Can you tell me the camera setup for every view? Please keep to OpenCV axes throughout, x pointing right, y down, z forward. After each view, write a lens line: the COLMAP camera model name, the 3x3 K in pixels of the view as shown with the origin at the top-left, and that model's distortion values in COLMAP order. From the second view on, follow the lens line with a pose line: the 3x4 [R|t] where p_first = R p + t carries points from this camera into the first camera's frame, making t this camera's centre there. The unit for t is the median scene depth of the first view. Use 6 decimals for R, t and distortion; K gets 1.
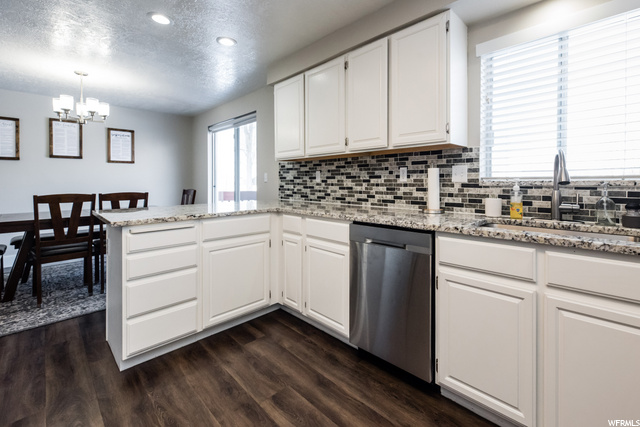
lens RADIAL K [[271.3, 0, 359.8], [0, 271.3, 182.2], [0, 0, 1]] dist [-0.000654, 0.000052]
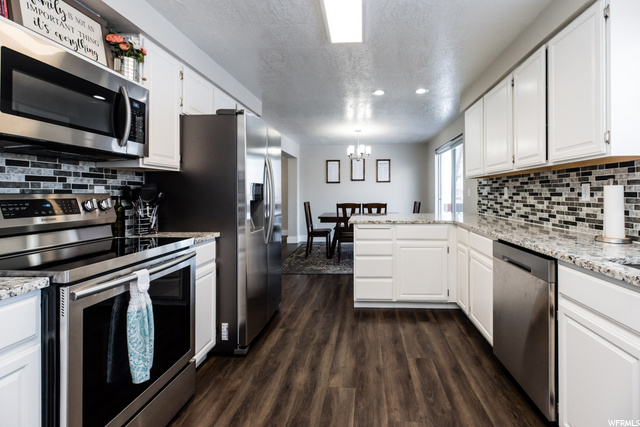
lens RADIAL K [[270.6, 0, 366.0], [0, 270.6, 190.8], [0, 0, 1]] dist [-0.000258, -0.000006]
pose [[0.651008, -0.005398, -0.759051, 0.322138], [-0.002113, 0.999958, -0.008923, -0.022146], [0.759068, 0.007413, 0.650970, -0.050058]]
